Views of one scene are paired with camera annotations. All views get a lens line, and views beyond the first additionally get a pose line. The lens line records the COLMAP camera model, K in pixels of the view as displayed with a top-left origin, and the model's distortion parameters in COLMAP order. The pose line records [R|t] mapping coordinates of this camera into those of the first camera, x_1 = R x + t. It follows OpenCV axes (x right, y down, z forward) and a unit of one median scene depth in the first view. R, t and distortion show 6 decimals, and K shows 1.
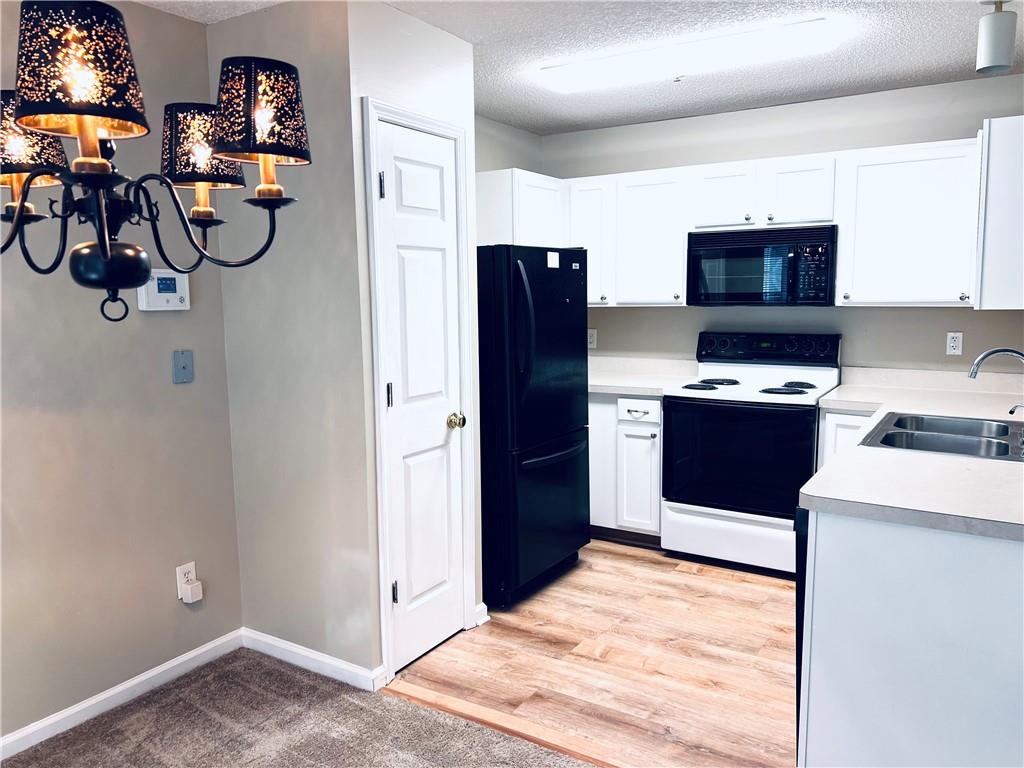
lens RADIAL K [[766.1, 0, 506.2], [0, 766.1, 382.5], [0, 0, 1]] dist [0.032823, -0.028435]
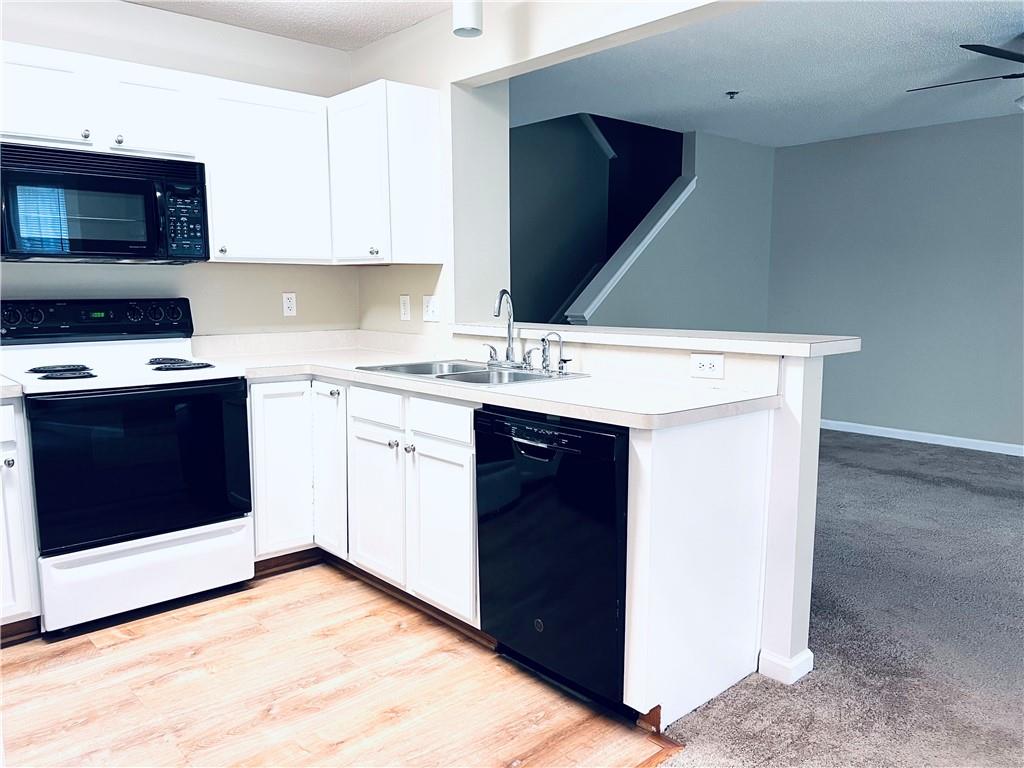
lens RADIAL K [[766.1, 0, 509.6], [0, 766.1, 388.2], [0, 0, 1]] dist [0.032823, -0.028435]
pose [[0.279229, -0.117887, 0.952960, -0.301013], [0.119007, 0.989032, 0.087479, 0.003463], [-0.952821, 0.088982, 0.290196, 0.454196]]
